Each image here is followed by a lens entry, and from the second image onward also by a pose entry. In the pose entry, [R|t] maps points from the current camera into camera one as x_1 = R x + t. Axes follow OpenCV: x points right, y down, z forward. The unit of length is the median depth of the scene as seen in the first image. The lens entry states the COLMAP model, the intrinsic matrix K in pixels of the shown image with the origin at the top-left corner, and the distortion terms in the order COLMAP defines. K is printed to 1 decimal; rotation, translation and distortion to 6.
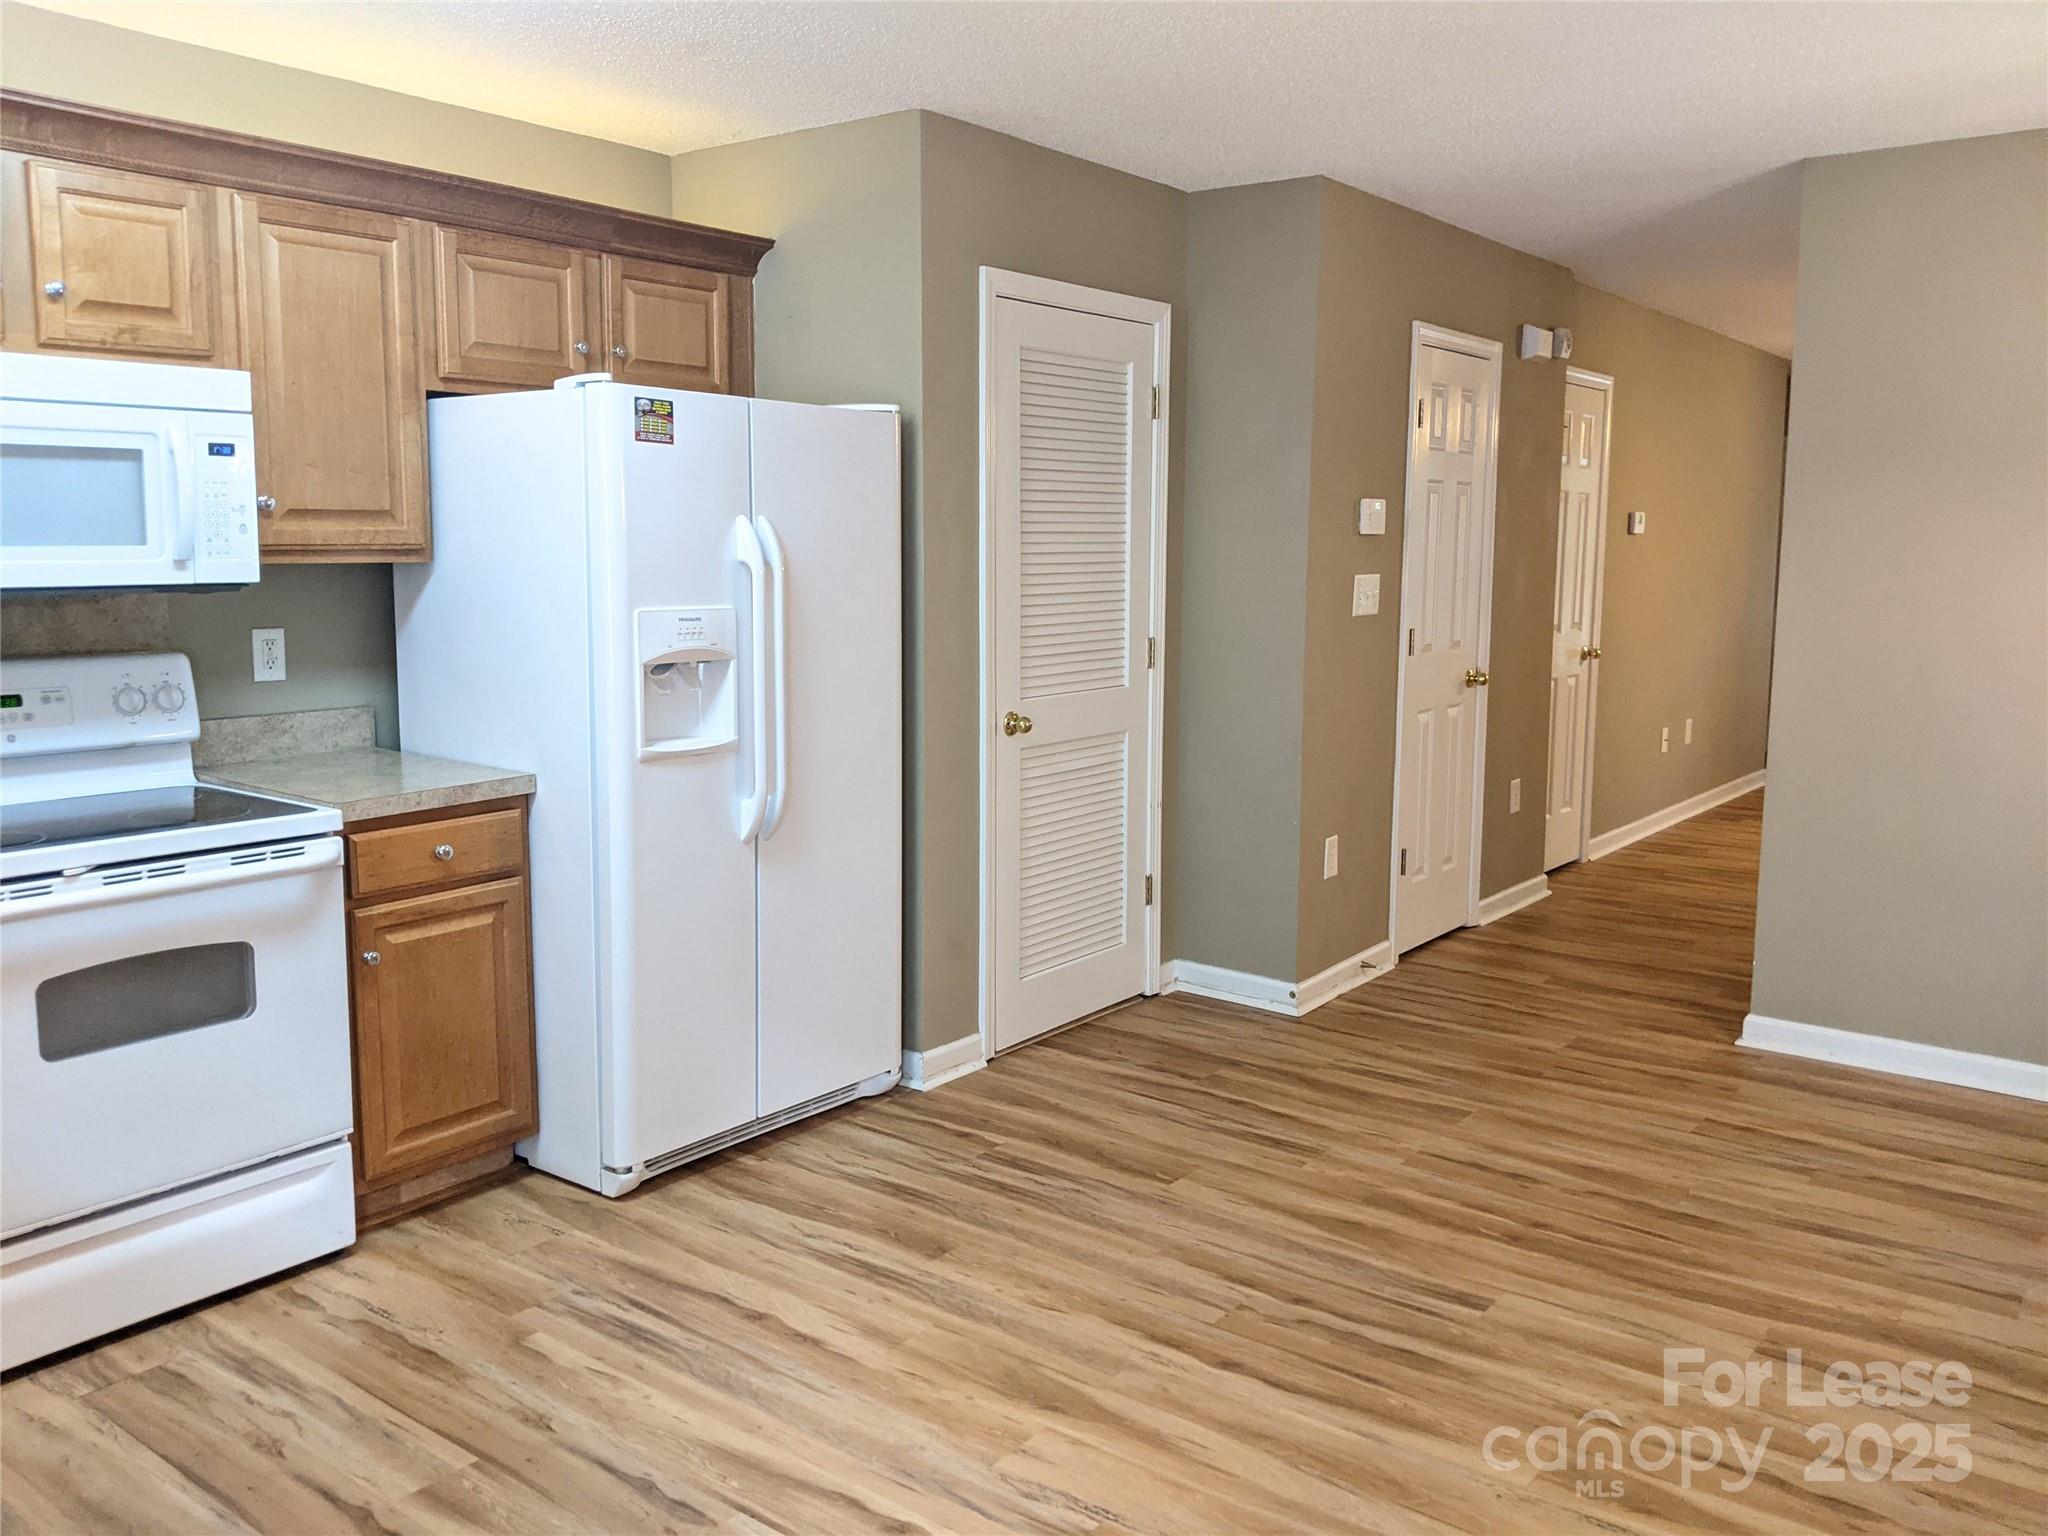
lens RADIAL K [[1642.5, 0, 1020.9], [0, 1642.5, 765.3], [0, 0, 1]] dist [-0.005945, -0.033520]
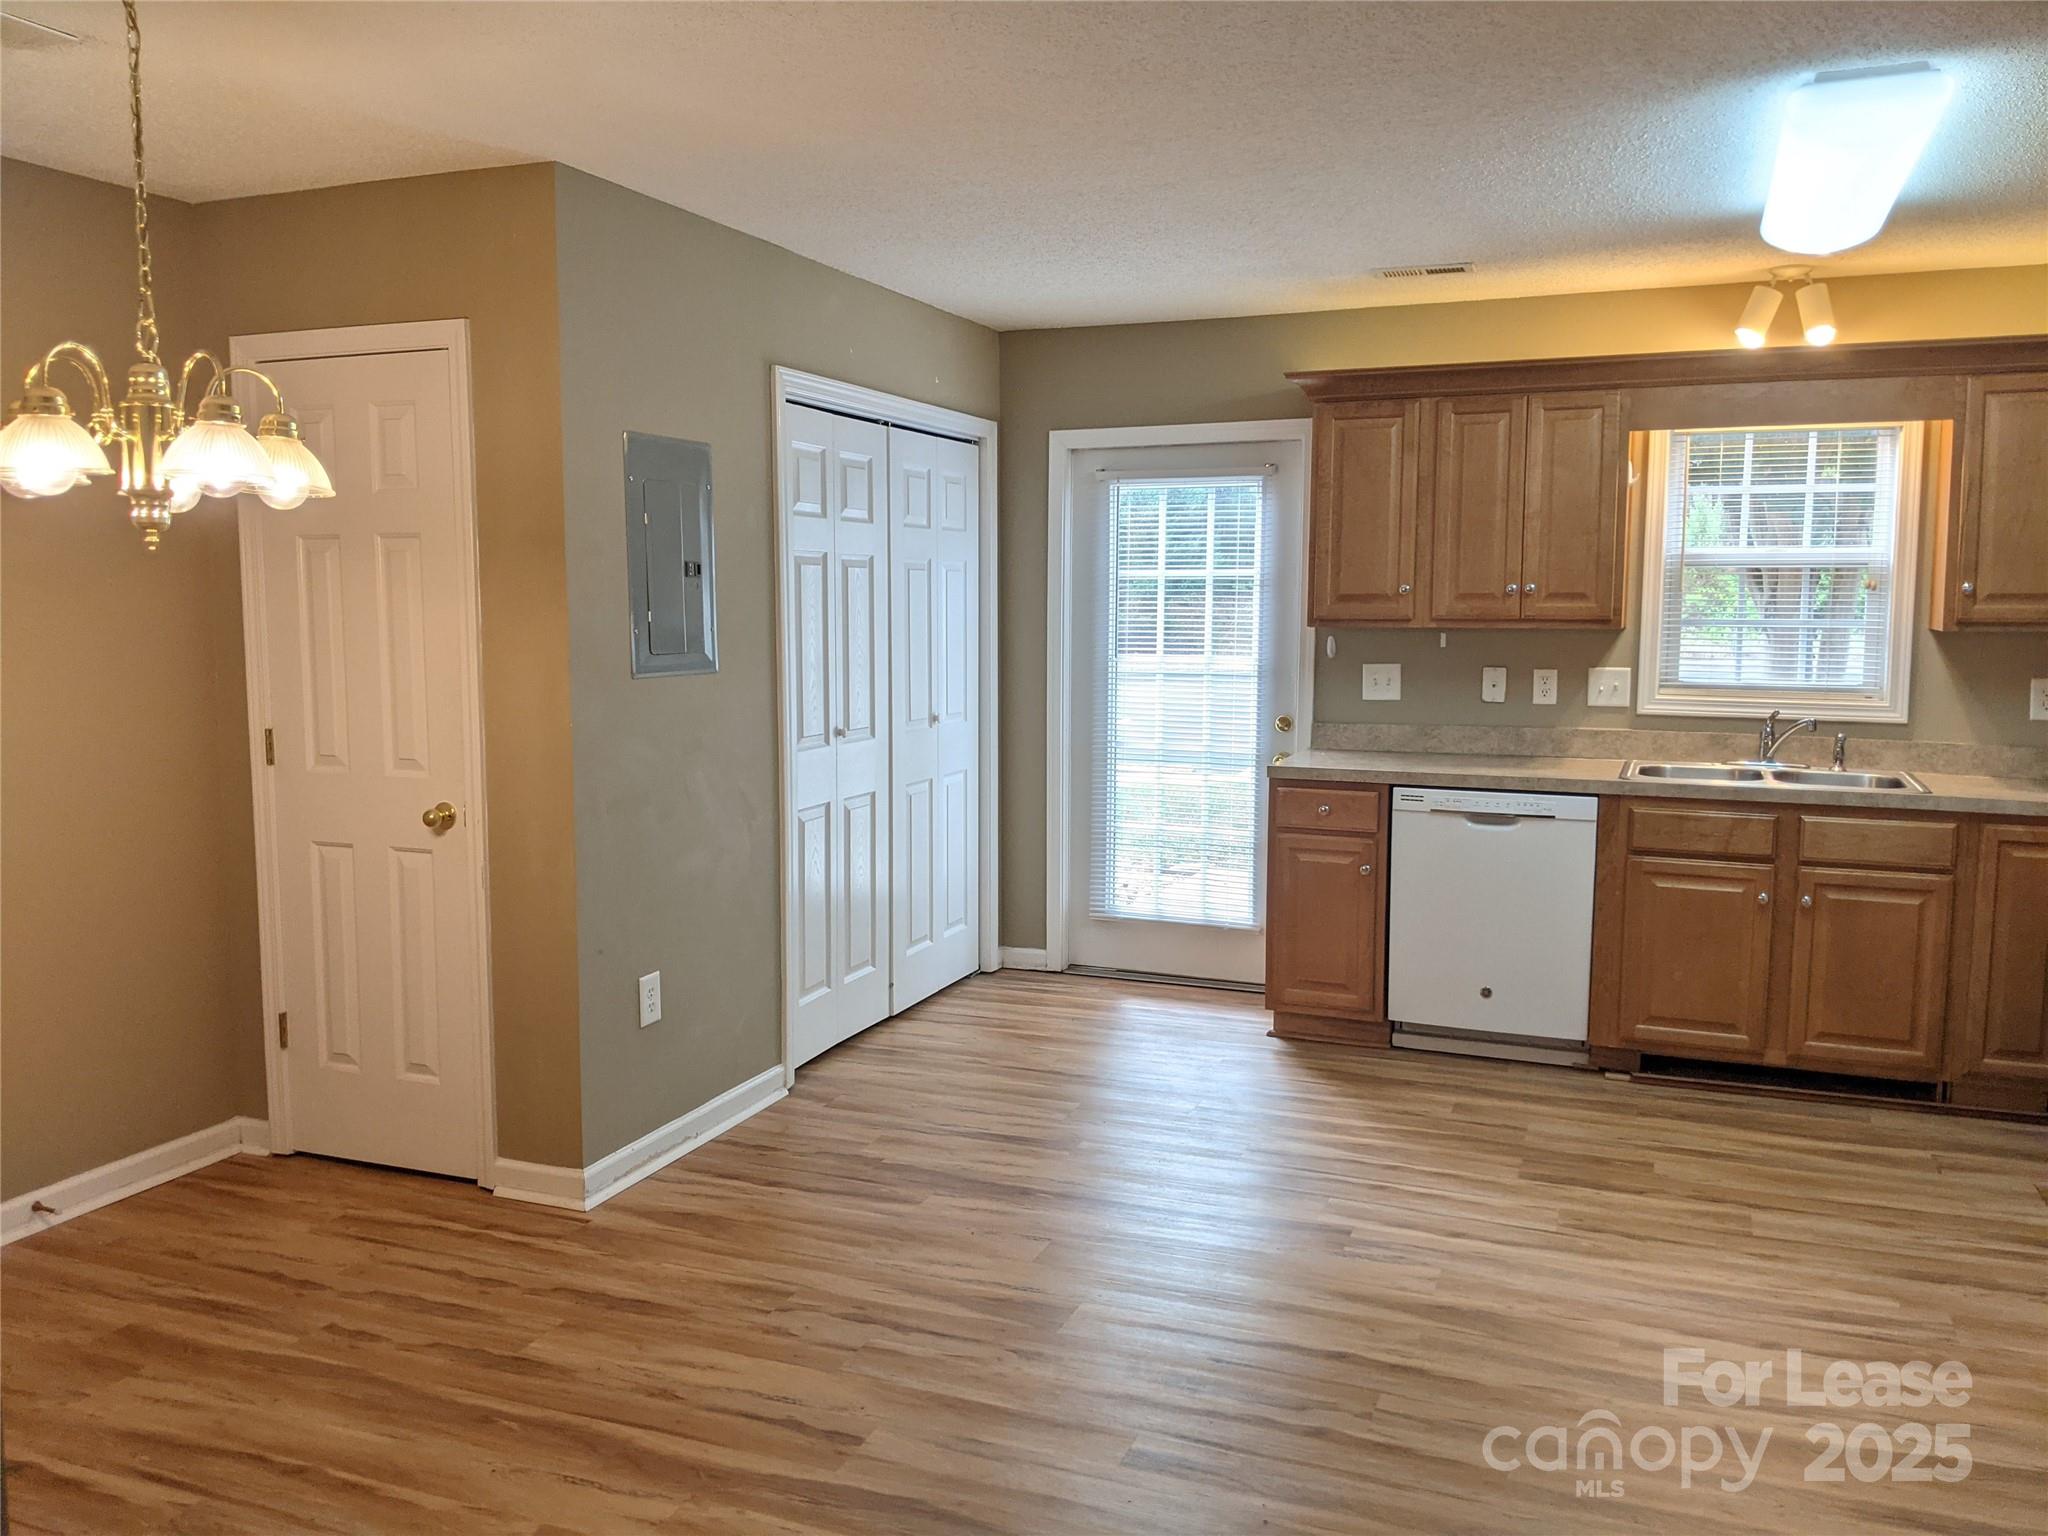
lens RADIAL K [[1642.5, 0, 1011.7], [0, 1642.5, 759.4], [0, 0, 1]] dist [-0.005945, -0.033520]
pose [[-0.963234, 0.028489, -0.267149, 0.630282], [-0.037608, 0.970273, 0.239072, -0.289952], [0.266018, 0.240329, -0.933529, 1.891497]]
